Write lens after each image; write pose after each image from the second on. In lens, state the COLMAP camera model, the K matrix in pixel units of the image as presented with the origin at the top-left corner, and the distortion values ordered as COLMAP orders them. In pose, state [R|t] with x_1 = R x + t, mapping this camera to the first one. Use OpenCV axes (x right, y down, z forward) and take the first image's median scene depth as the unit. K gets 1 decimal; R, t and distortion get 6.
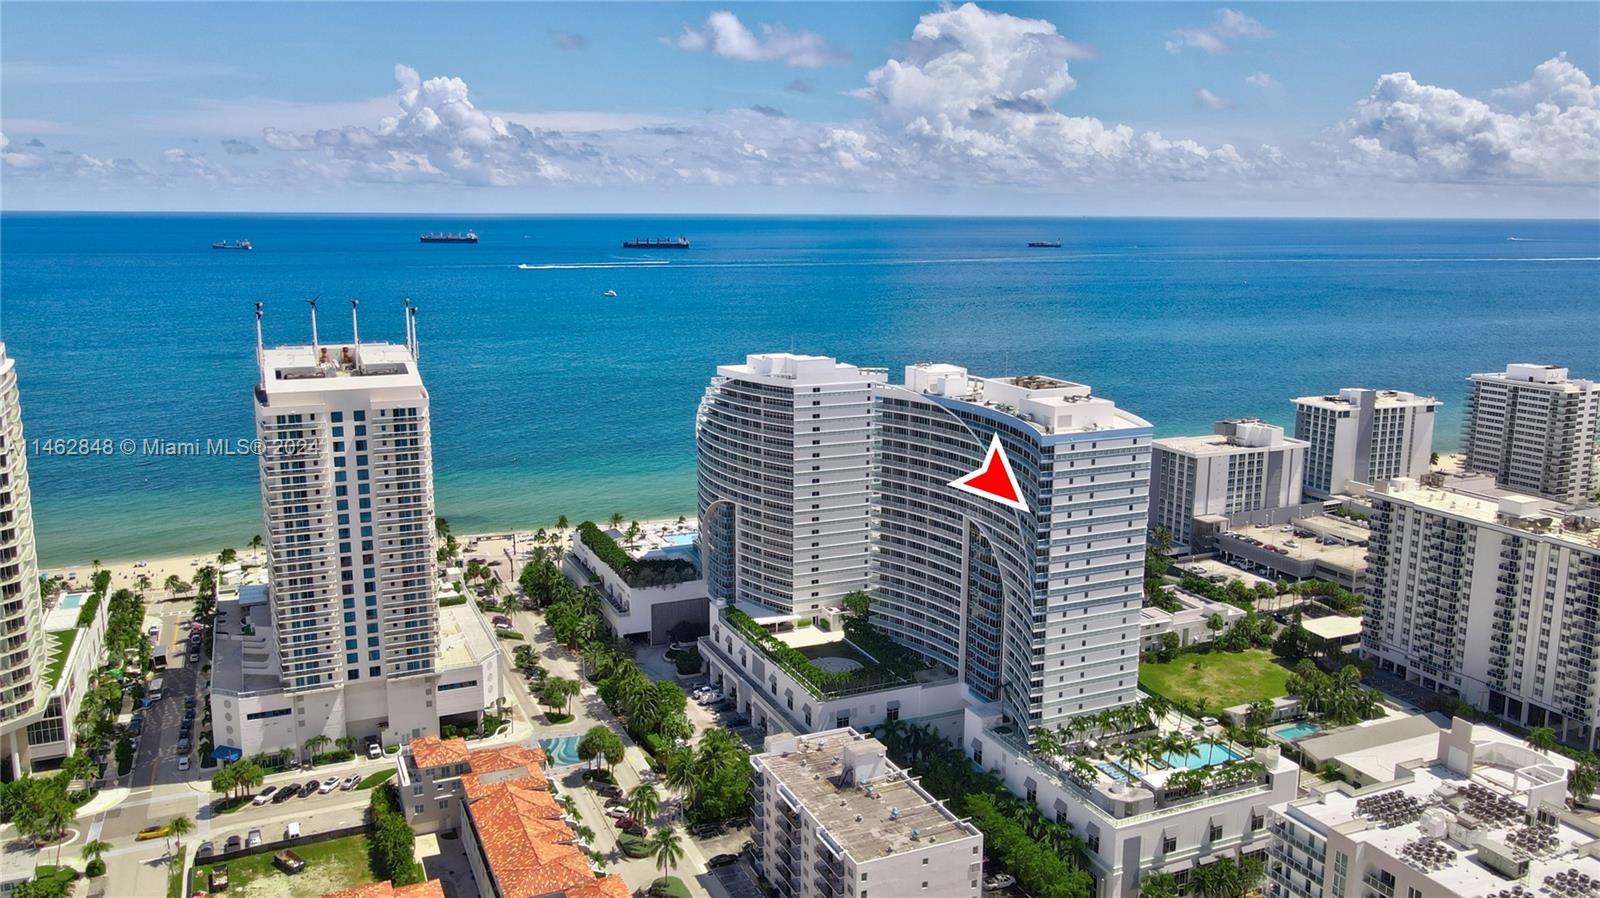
lens RADIAL K [[1219.6, 0, 800.0], [0, 1219.6, 449.0], [0, 0, 1]] dist [-0.028243, 0.069734]
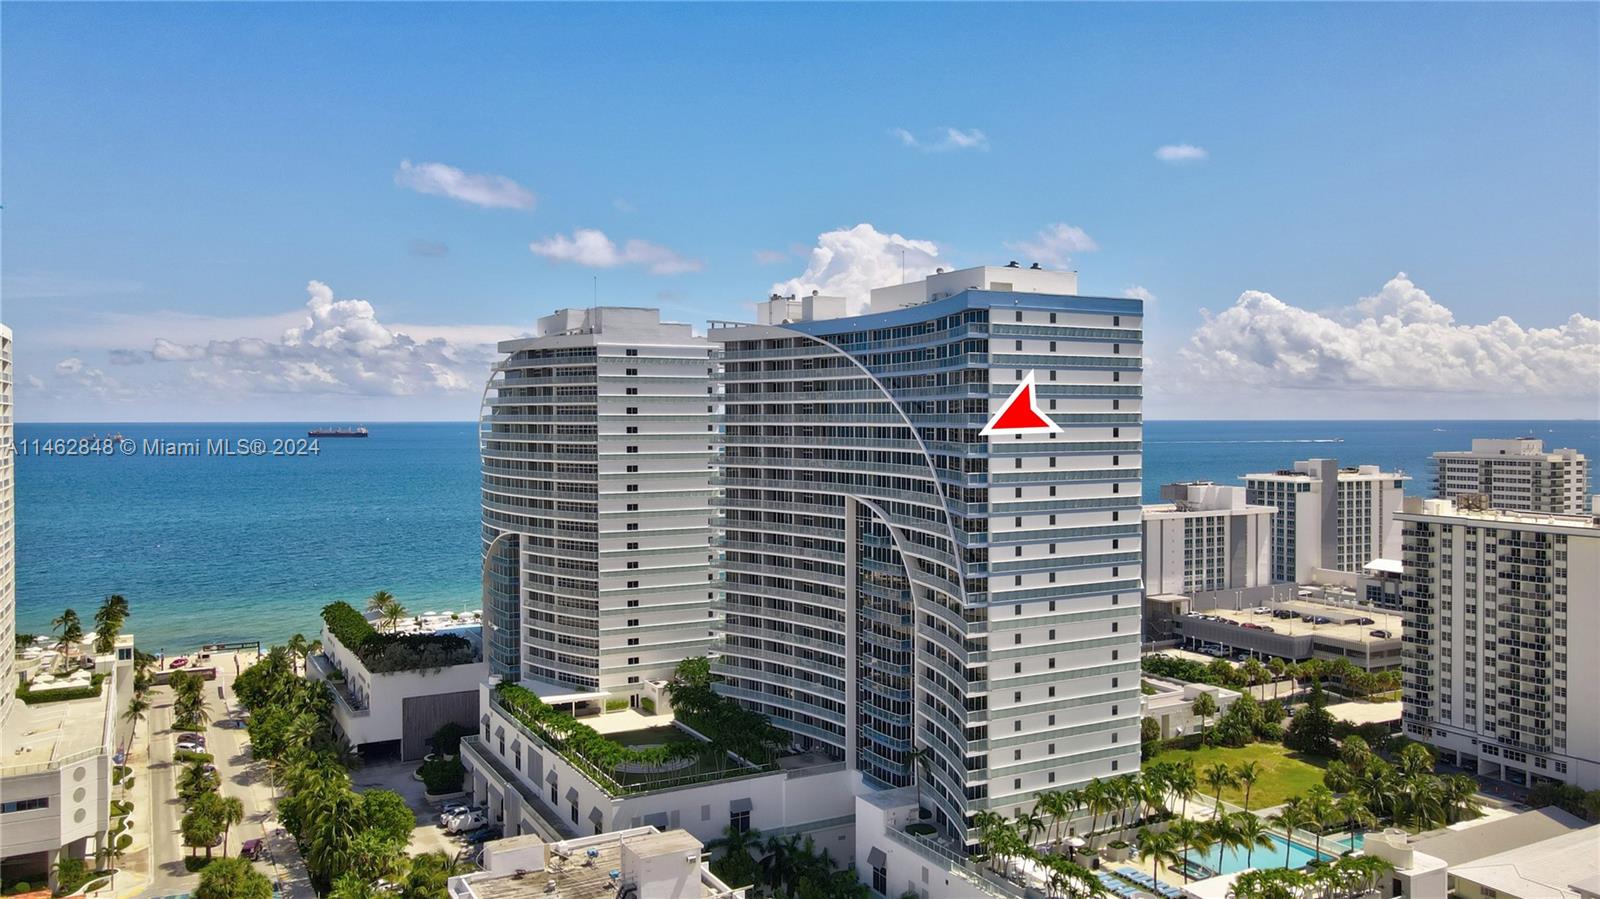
lens RADIAL K [[1185.5, 0, 800.0], [0, 1185.5, 449.5], [0, 0, 1]] dist [0.009243, 0.008901]
pose [[0.996605, -0.008045, 0.081944, 0.051300], [0.021886, 0.985296, -0.169447, 0.118063], [-0.079376, 0.170665, 0.982127, 0.333242]]
